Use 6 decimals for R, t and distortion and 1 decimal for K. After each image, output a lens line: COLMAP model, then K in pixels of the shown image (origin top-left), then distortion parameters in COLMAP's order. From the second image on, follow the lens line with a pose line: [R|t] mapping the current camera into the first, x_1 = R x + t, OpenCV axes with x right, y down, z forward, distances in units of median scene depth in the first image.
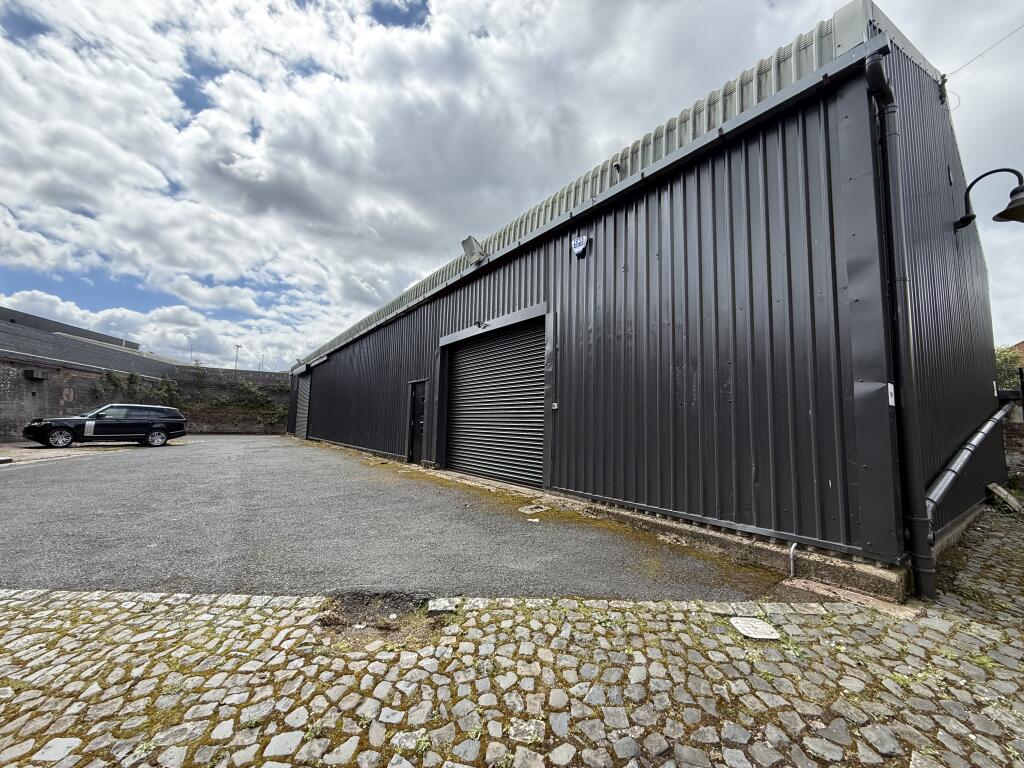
lens RADIAL K [[406.1, 0, 512.6], [0, 406.1, 401.1], [0, 0, 1]] dist [-0.000172, -0.000811]
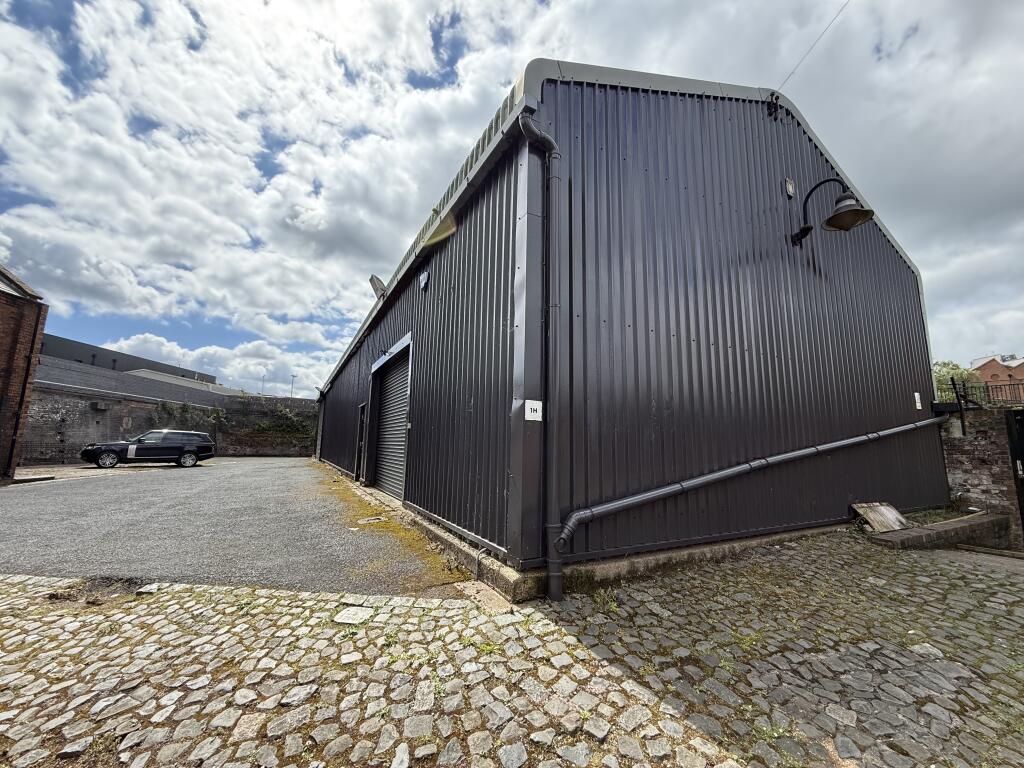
lens RADIAL K [[405.2, 0, 510.3], [0, 405.2, 386.7], [0, 0, 1]] dist [0.000263, -0.000224]
pose [[0.990552, -0.026838, -0.134483, 0.048065], [0.014701, 0.995793, -0.090442, 0.000891], [0.136344, 0.087611, 0.986780, -0.005380]]
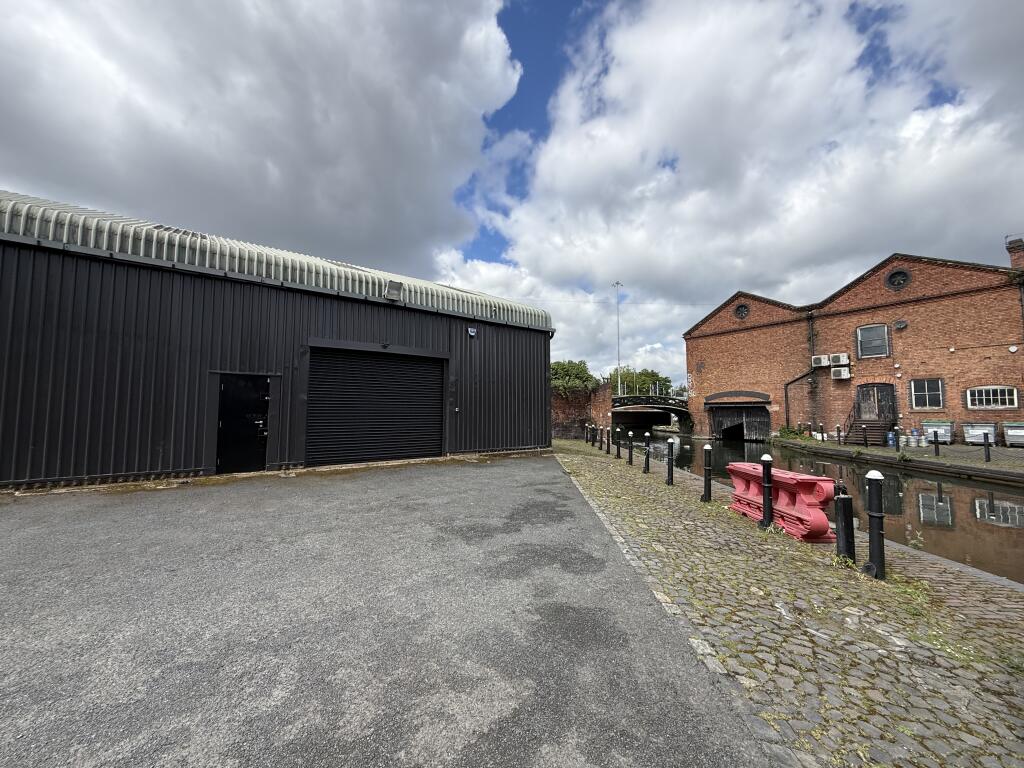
lens RADIAL K [[404.5, 0, 510.0], [0, 404.5, 383.9], [0, 0, 1]] dist [-0.001311, 0.000047]
pose [[-0.019901, 0.050401, 0.998531, -0.160376], [-0.055139, 0.997153, -0.051431, -0.001907], [-0.998280, -0.056081, -0.017065, 0.069435]]
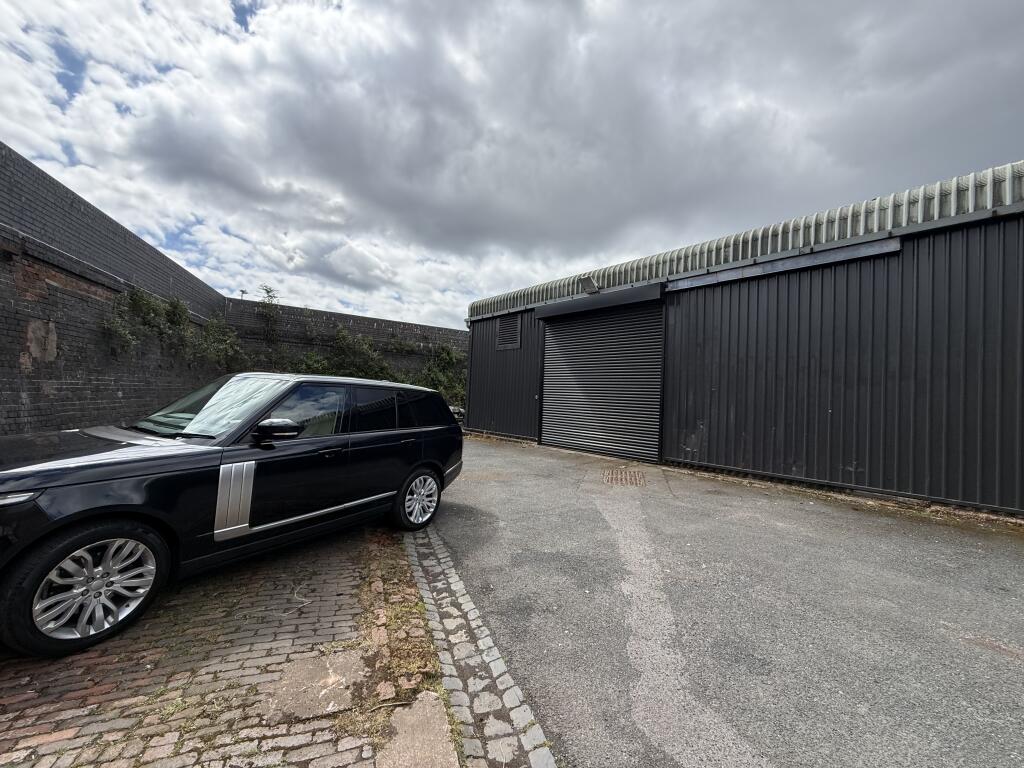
lens RADIAL K [[409.0, 0, 508.0], [0, 409.0, 389.2], [0, 0, 1]] dist [0.022579, 0.000051]
pose [[0.996878, 0.015672, 0.077388, -0.215745], [-0.019027, 0.998902, 0.042818, 0.000714], [-0.076632, -0.044157, 0.996081, 0.182294]]
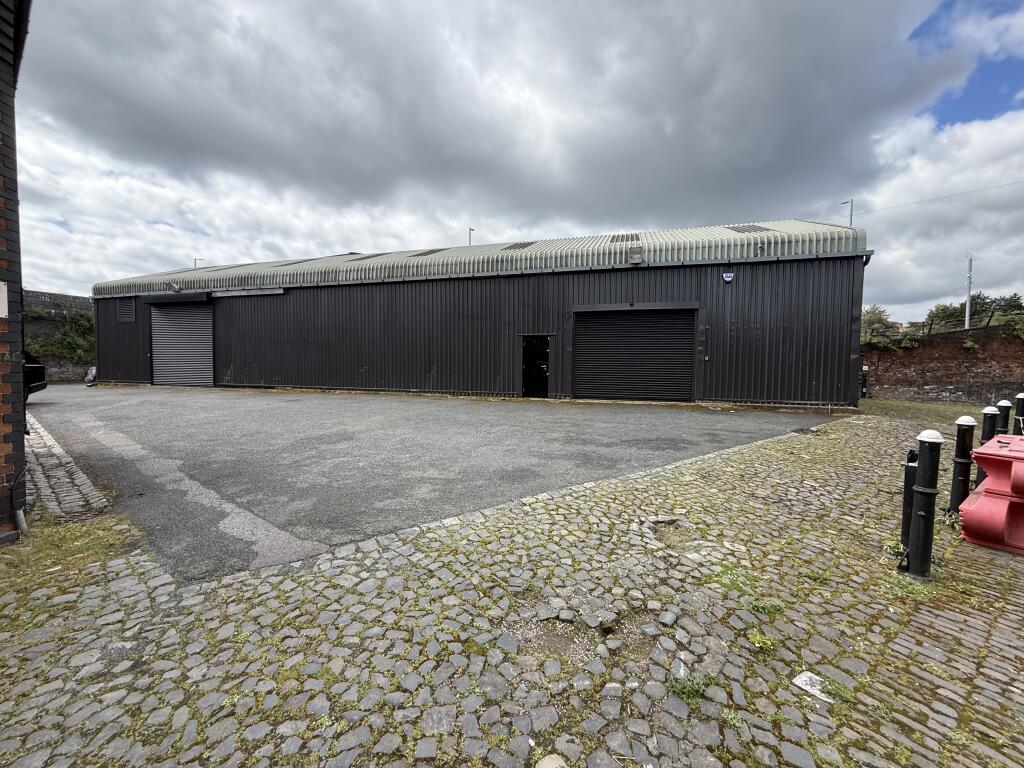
lens RADIAL K [[405.2, 0, 510.3], [0, 405.2, 386.7], [0, 0, 1]] dist [0.000263, -0.000224]
pose [[0.798113, -0.044480, 0.600864, -0.161235], [-0.026887, 0.993648, 0.109271, -0.003214], [-0.601908, -0.103366, 0.791847, 0.000748]]
